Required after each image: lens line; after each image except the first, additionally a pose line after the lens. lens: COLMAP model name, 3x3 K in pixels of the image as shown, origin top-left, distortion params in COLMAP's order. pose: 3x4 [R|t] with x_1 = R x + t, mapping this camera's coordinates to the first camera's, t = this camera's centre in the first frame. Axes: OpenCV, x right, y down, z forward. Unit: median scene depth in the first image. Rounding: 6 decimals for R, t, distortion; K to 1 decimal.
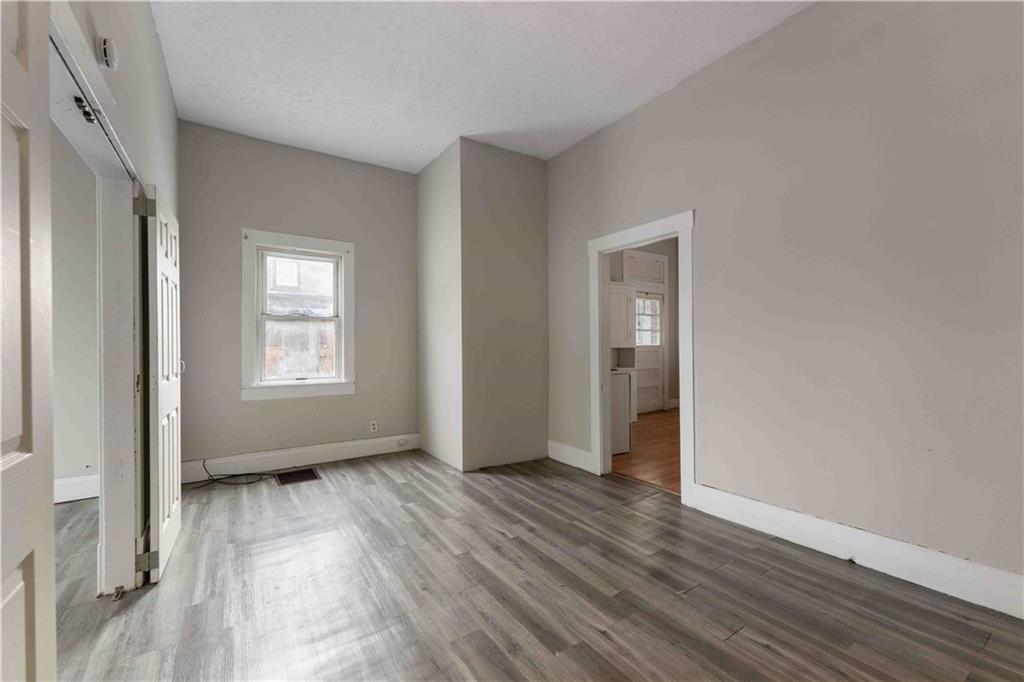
lens RADIAL K [[422.9, 0, 512.0], [0, 422.9, 341.0], [0, 0, 1]] dist [-0.002536, -0.000233]
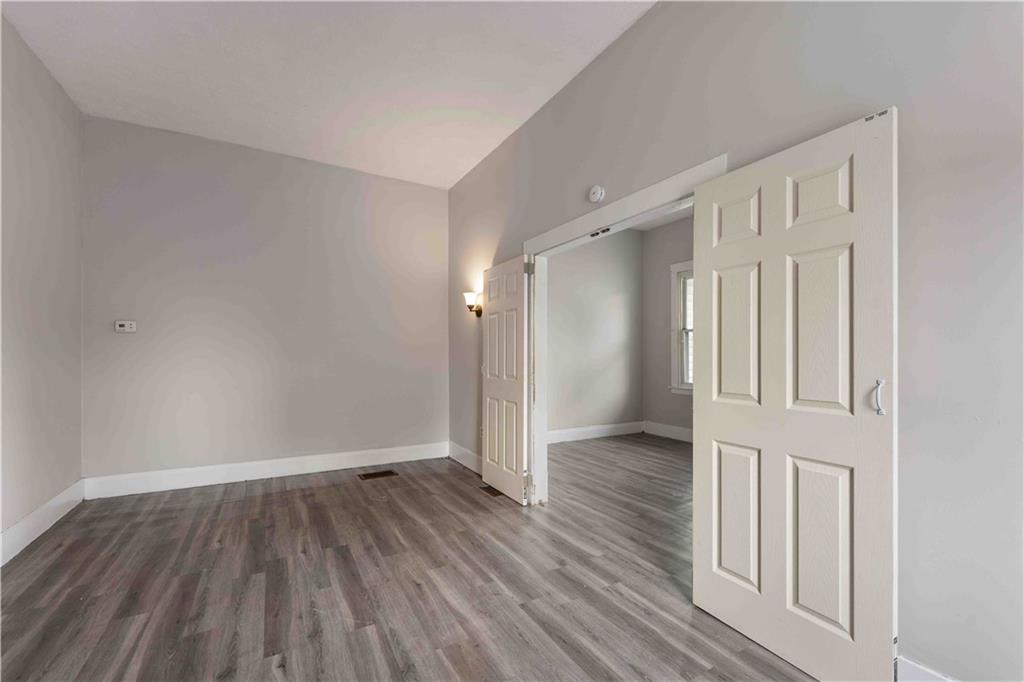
lens RADIAL K [[417.5, 0, 508.5], [0, 417.5, 354.7], [0, 0, 1]] dist [-0.002275, -0.000225]
pose [[-0.998068, 0.006355, 0.061813, -0.302564], [0.005571, 0.999902, -0.012836, 0.009901], [-0.061889, -0.012467, -0.998005, 1.233035]]
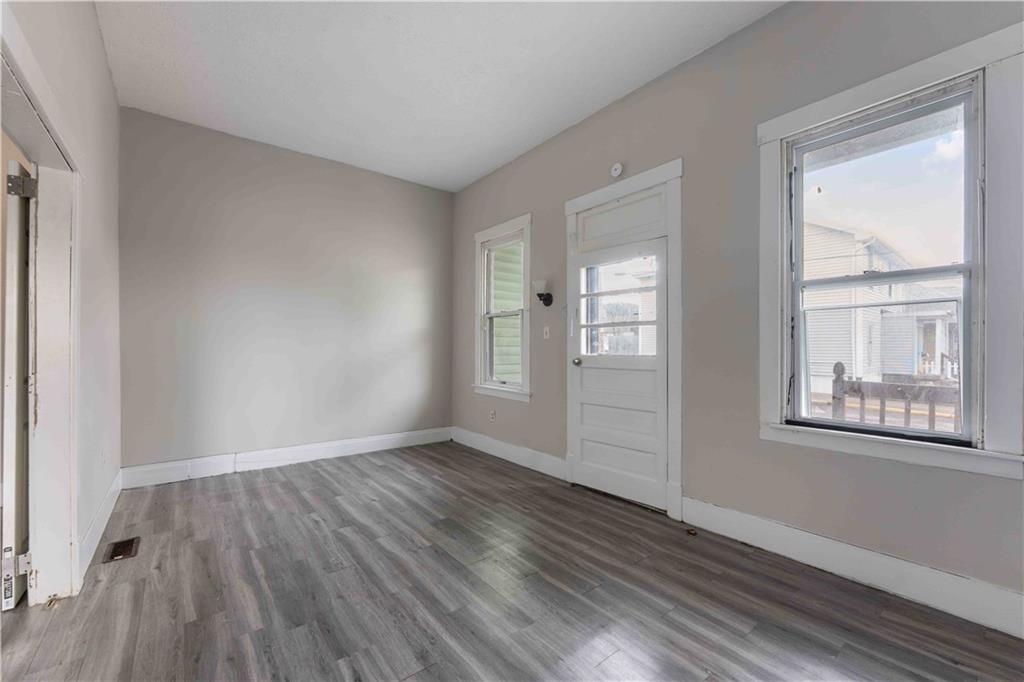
lens RADIAL K [[417.7, 0, 510.3], [0, 417.7, 346.2], [0, 0, 1]] dist [-0.002006, -0.000098]
pose [[-0.996599, 0.002212, -0.082374, -0.890973], [0.003256, 0.999916, -0.012535, 0.013718], [0.082339, -0.012761, -0.996523, 0.853297]]
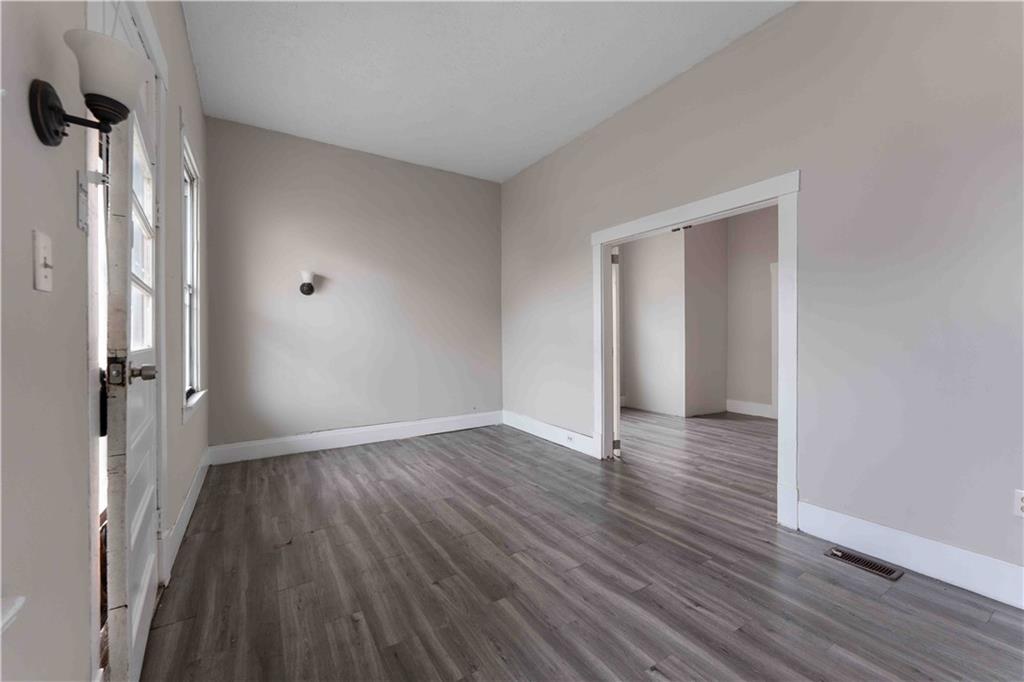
lens RADIAL K [[412.4, 0, 511.4], [0, 412.4, 342.6], [0, 0, 1]] dist [0.000370, 0.000072]
pose [[0.999629, 0.001523, -0.027202, -0.797325], [-0.000744, 0.999590, 0.028634, 0.002656], [0.027235, -0.028603, 0.999220, -0.540327]]
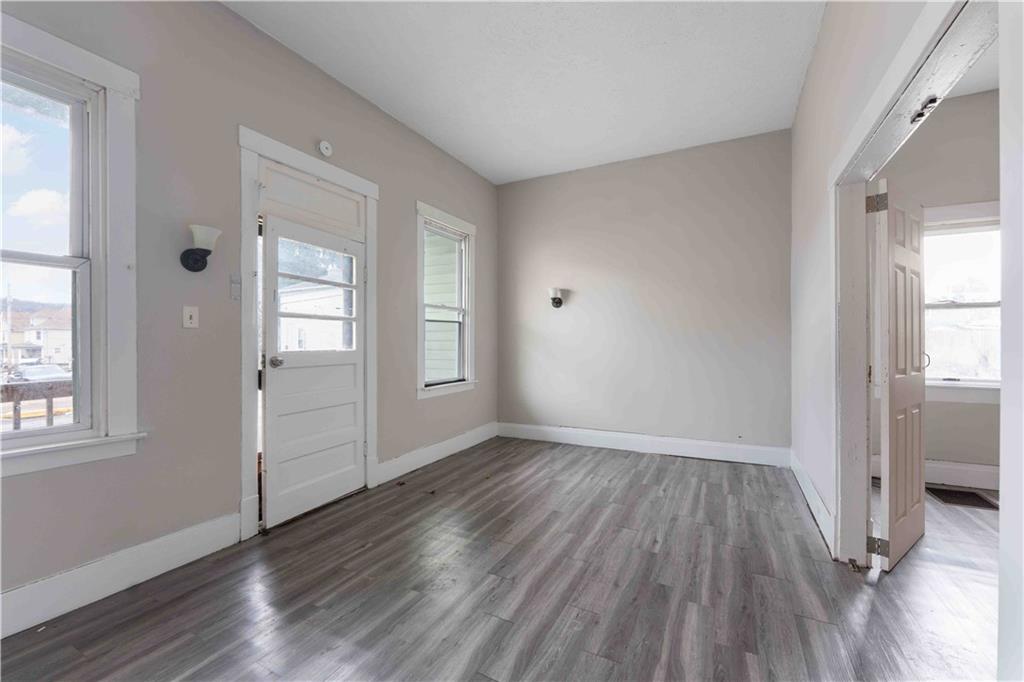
lens RADIAL K [[417.7, 0, 510.3], [0, 417.7, 346.2], [0, 0, 1]] dist [-0.002006, -0.000098]
pose [[0.482909, 0.011388, -0.875597, -0.252824], [0.010252, 0.999773, 0.018657, 0.001140], [0.875611, -0.017986, 0.482683, -0.171961]]
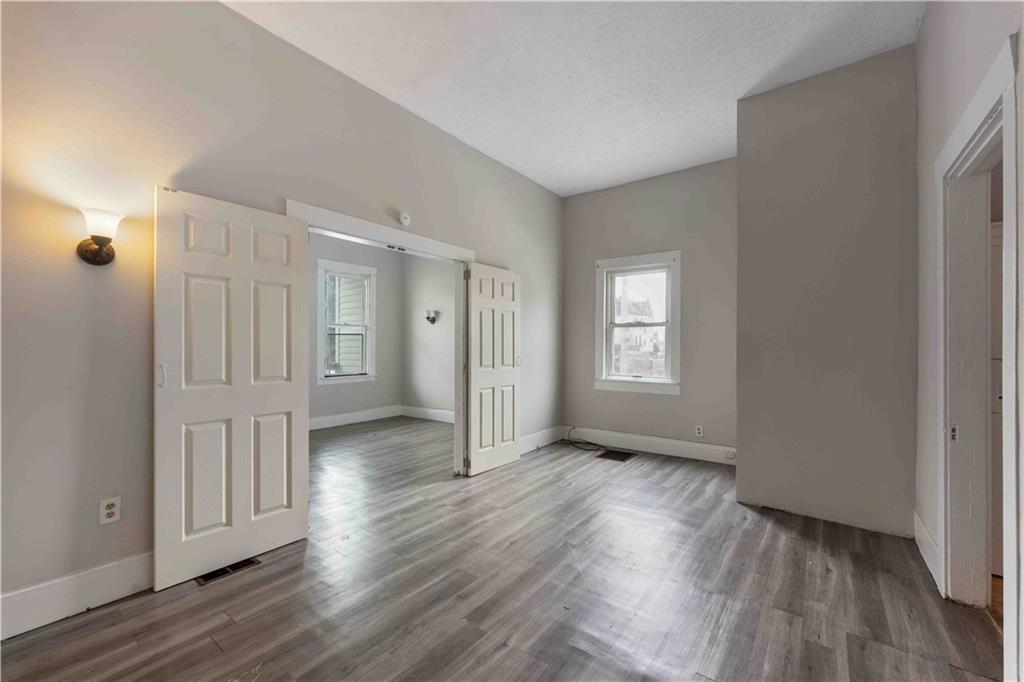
lens RADIAL K [[412.4, 0, 511.4], [0, 412.4, 342.6], [0, 0, 1]] dist [0.000370, 0.000072]
pose [[0.335387, -0.003460, -0.942074, 0.576906], [0.007081, 0.999974, -0.001151, -0.007688], [0.942054, -0.006285, 0.335403, 0.353420]]
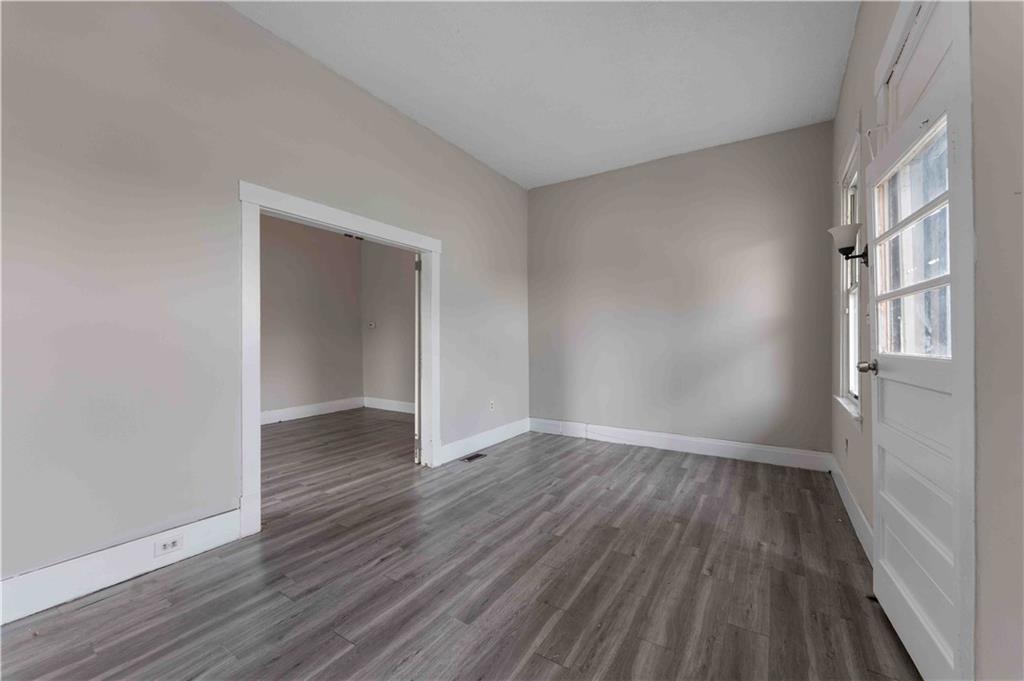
lens RADIAL K [[412.4, 0, 511.4], [0, 412.4, 342.1], [0, 0, 1]] dist [0.000370, 0.000072]
pose [[-0.408894, 0.003777, 0.912574, -1.451253], [-0.007549, 0.999943, -0.007521, 0.015620], [-0.912551, -0.009964, -0.408842, 0.483338]]
